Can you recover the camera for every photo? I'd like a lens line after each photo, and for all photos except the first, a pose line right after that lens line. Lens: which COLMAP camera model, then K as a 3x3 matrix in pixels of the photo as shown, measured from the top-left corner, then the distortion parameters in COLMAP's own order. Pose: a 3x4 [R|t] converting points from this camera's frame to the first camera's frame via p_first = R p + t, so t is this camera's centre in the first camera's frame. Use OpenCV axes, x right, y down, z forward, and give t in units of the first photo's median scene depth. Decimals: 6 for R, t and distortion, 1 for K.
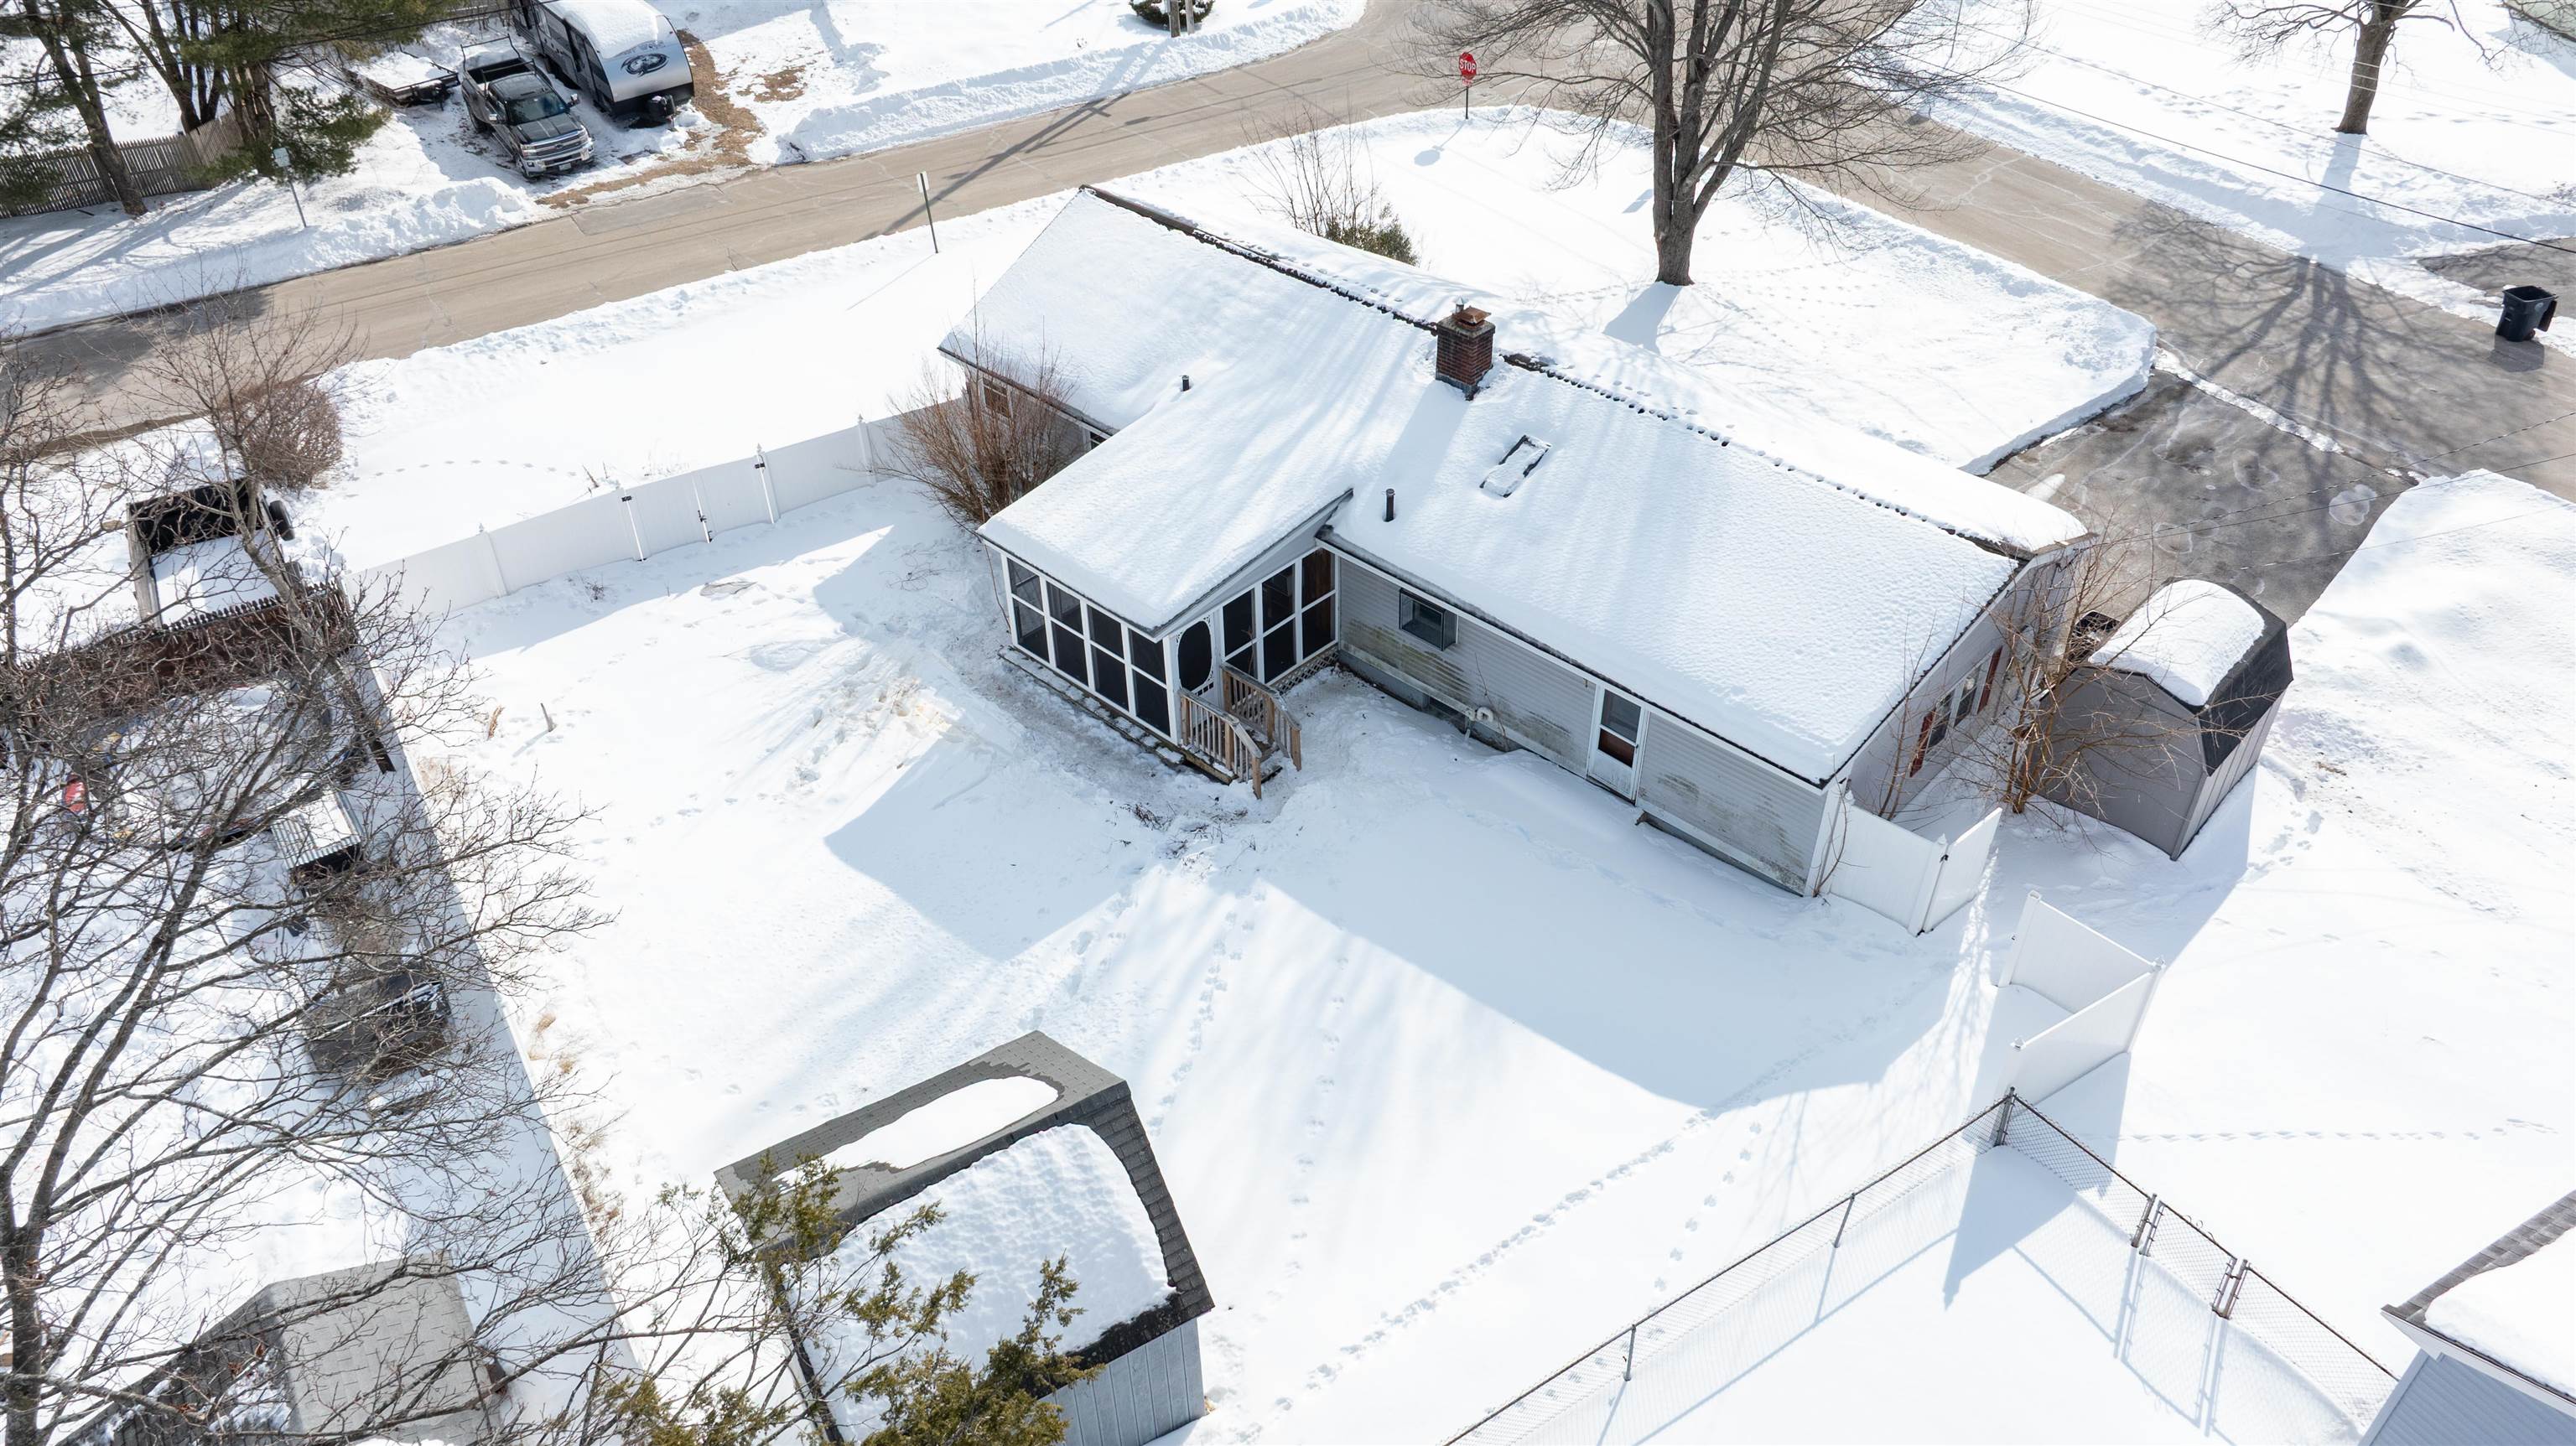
lens RADIAL K [[1796.4, 0, 1285.7], [0, 1796.4, 720.9], [0, 0, 1]] dist [-0.030419, 0.011812]
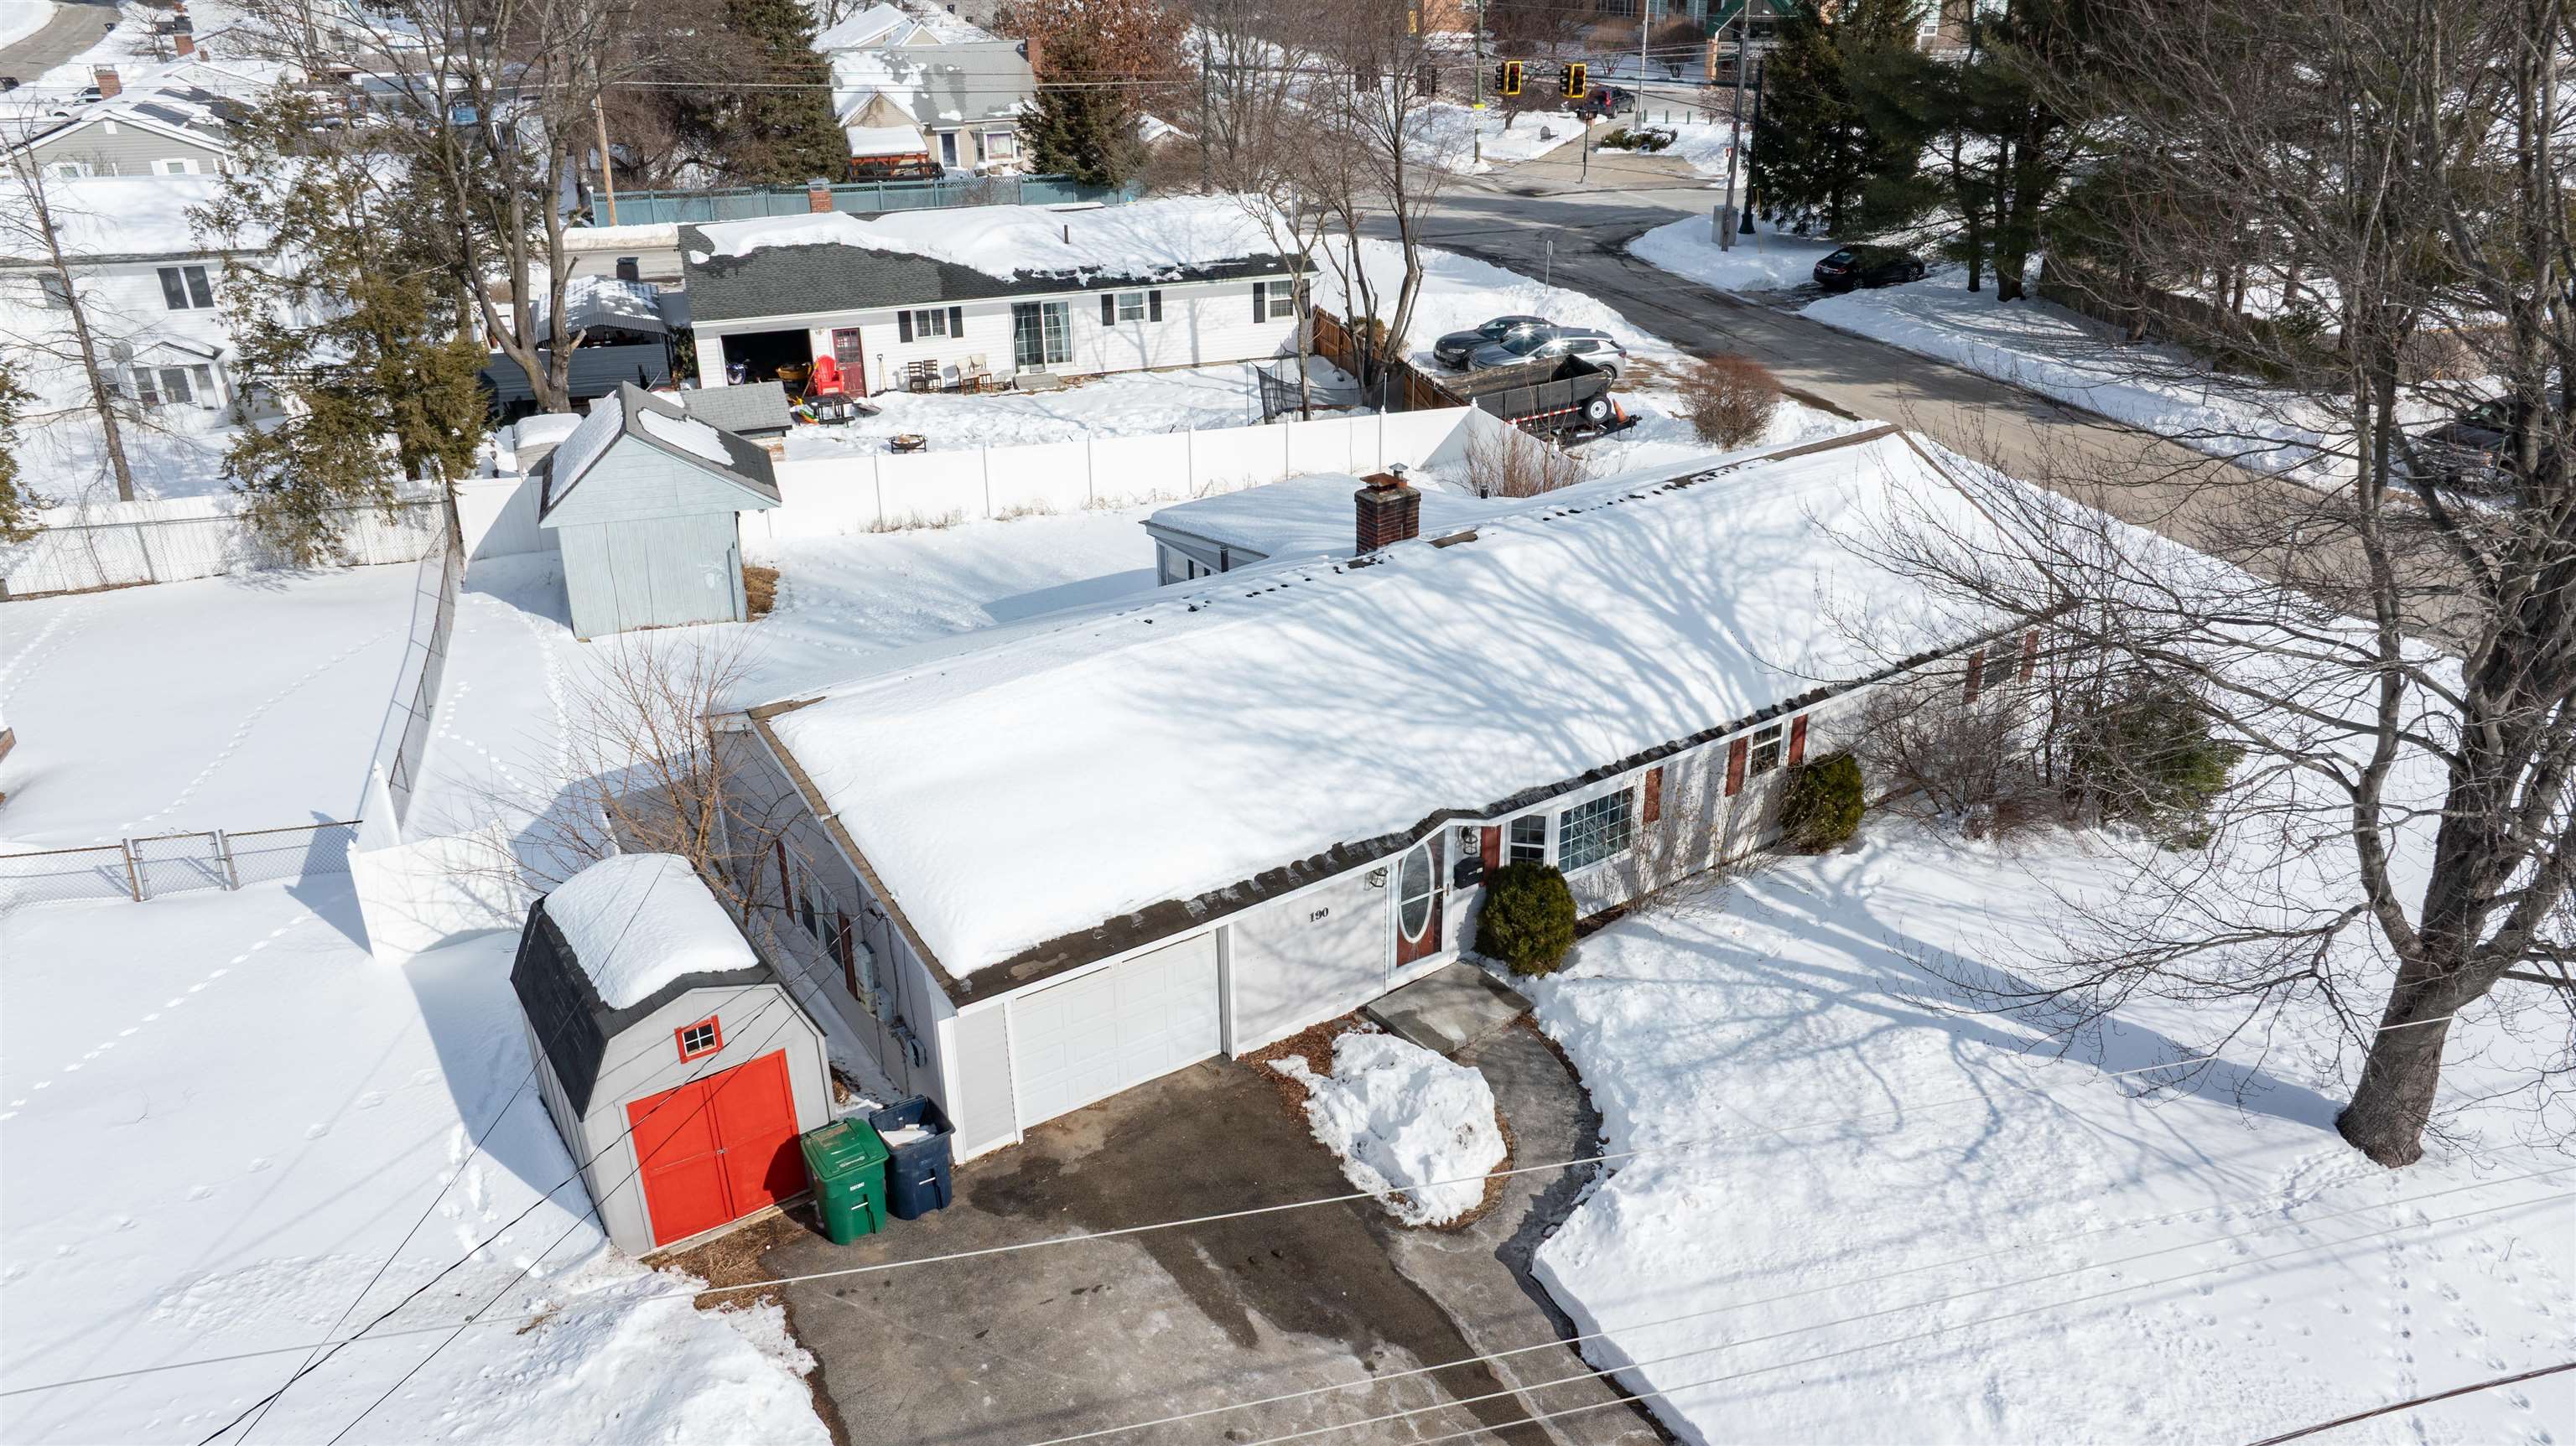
lens RADIAL K [[1796.4, 0, 1289.0], [0, 1796.4, 728.2], [0, 0, 1]] dist [-0.030419, 0.011812]
pose [[-0.209141, 0.432913, -0.876839, 0.969968], [-0.595708, 0.654684, 0.465317, -0.547626], [0.775494, 0.619657, 0.120968, 0.977471]]
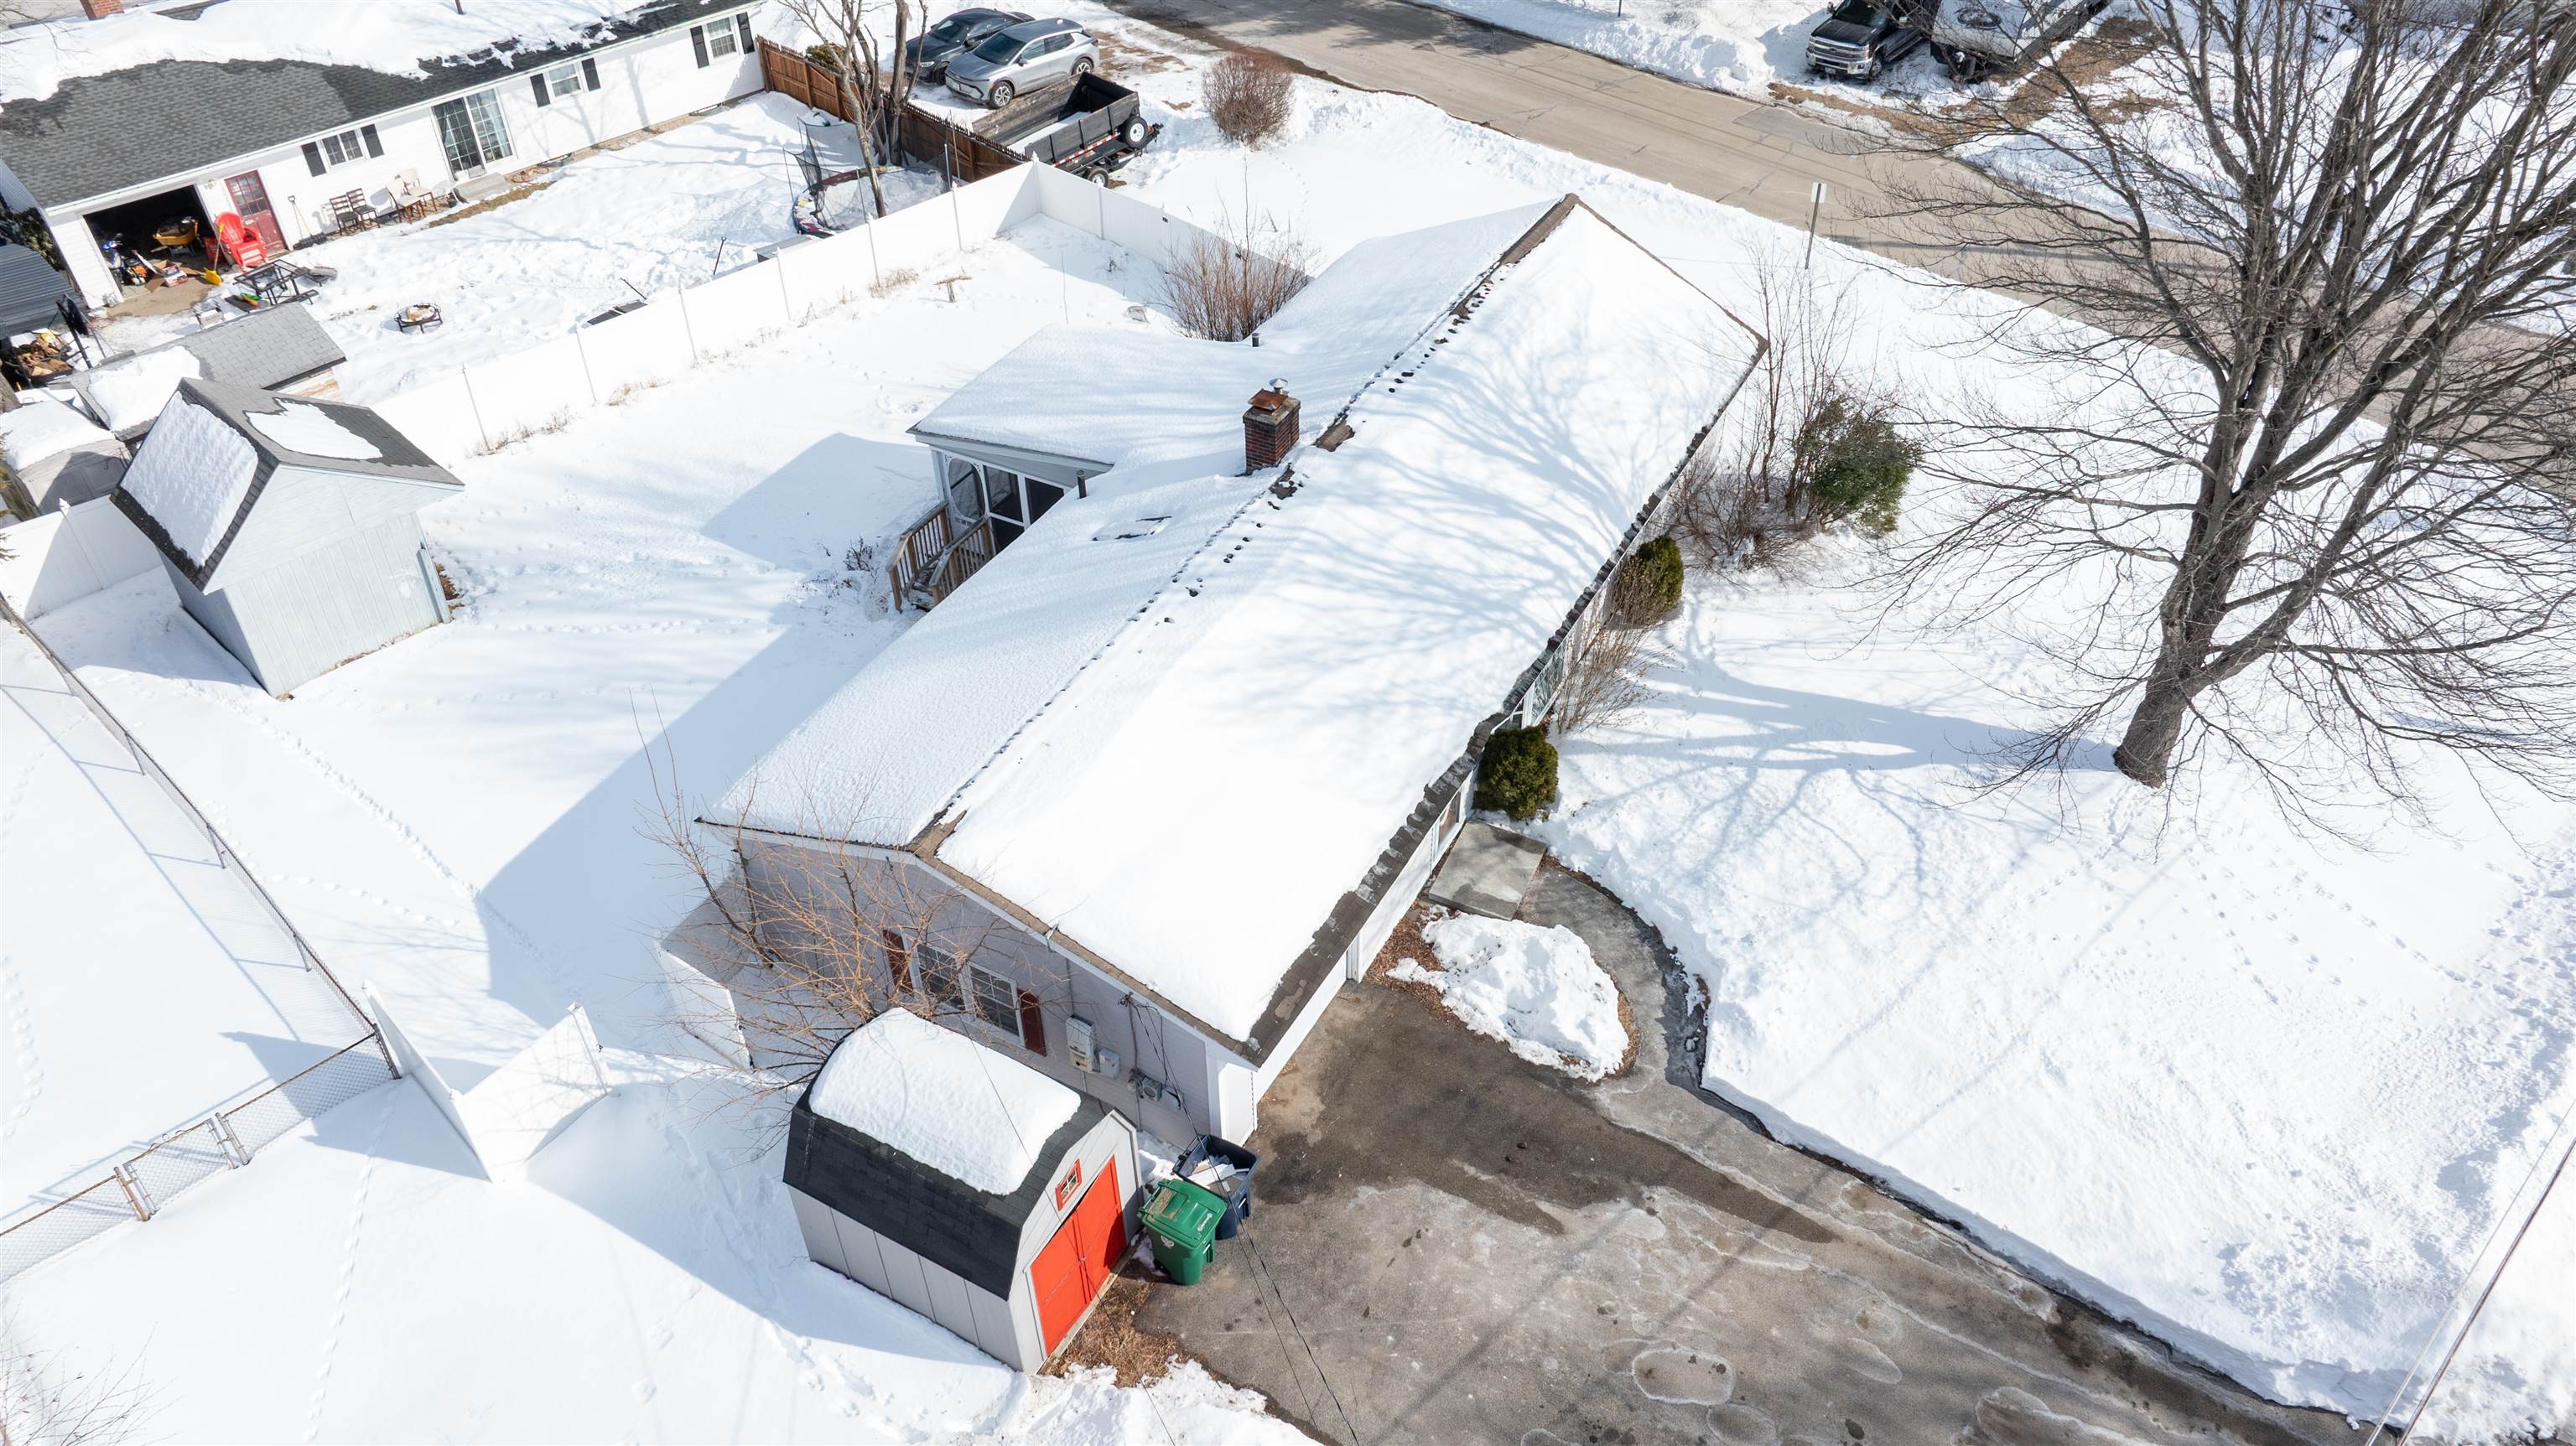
lens RADIAL K [[1796.4, 0, 1297.8], [0, 1796.4, 716.8], [0, 0, 1]] dist [-0.030419, 0.011812]
pose [[0.259336, 0.632350, -0.729986, 0.914151], [-0.593694, 0.700547, 0.395932, -0.503963], [0.761756, 0.330709, 0.557099, 0.584175]]
